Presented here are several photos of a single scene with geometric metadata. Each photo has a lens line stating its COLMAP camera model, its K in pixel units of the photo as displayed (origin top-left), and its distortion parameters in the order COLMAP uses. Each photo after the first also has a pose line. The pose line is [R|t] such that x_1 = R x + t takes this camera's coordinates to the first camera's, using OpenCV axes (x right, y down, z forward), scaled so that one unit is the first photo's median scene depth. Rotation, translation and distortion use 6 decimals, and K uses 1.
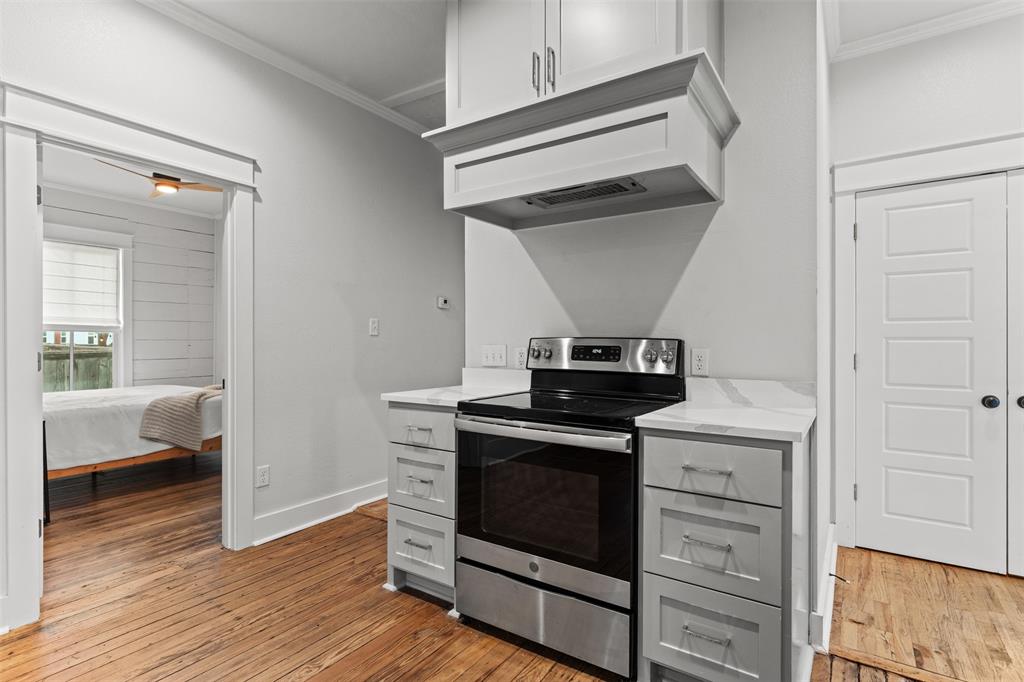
lens RADIAL K [[487.1, 0, 516.7], [0, 487.1, 342.4], [0, 0, 1]] dist [0.005018, 0.000326]
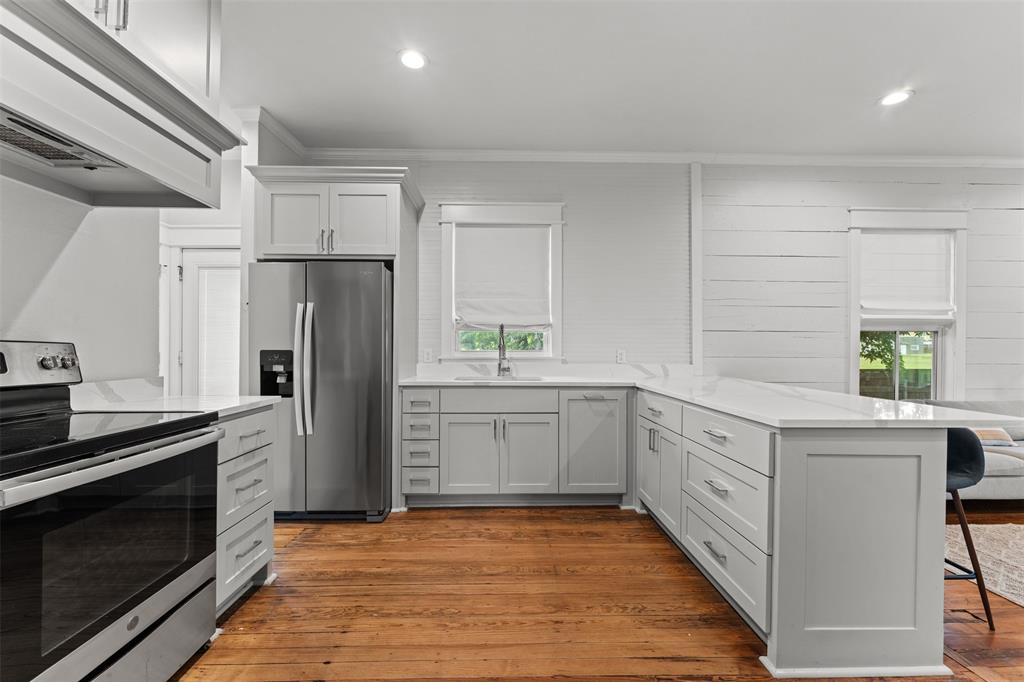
lens RADIAL K [[420.7, 0, 512.0], [0, 420.7, 344.1], [0, 0, 1]] dist [0.000382, -0.000834]
pose [[-0.566085, 0.002552, 0.824343, -1.024727], [-0.006194, 0.999954, -0.007349, -0.004923], [-0.824324, -0.009266, -0.566043, 1.002084]]
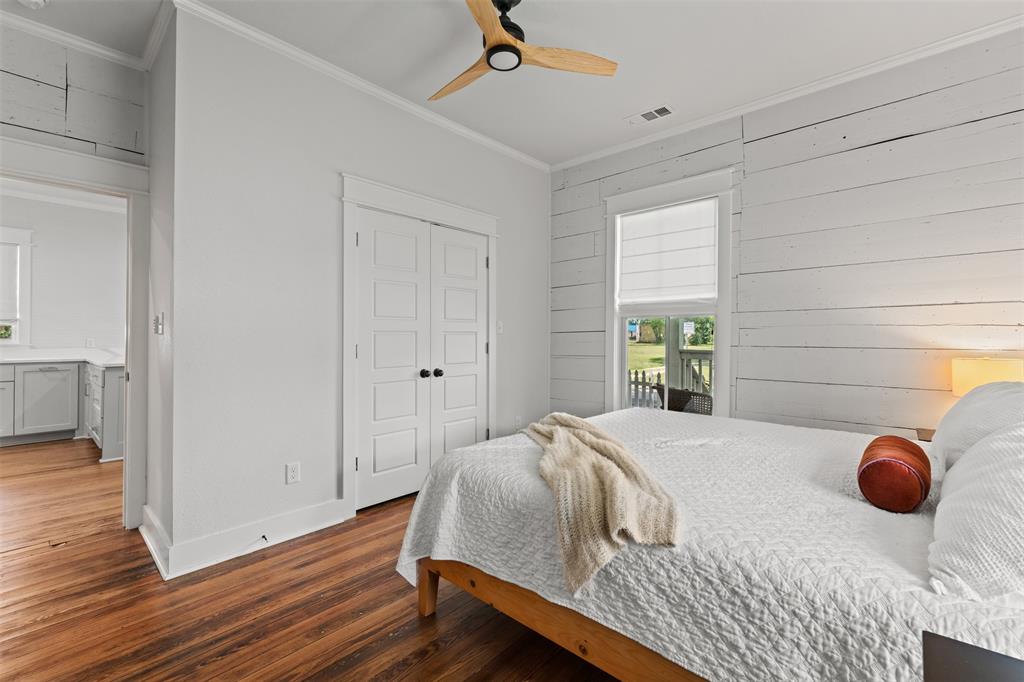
lens RADIAL K [[439.7, 0, 510.7], [0, 439.7, 338.4], [0, 0, 1]] dist [0.000823, -0.000122]
pose [[-0.986541, -0.003703, 0.163474, -3.273870], [-0.004571, 0.999977, -0.004937, 0.005764], [-0.163453, -0.005618, -0.986535, 2.082751]]
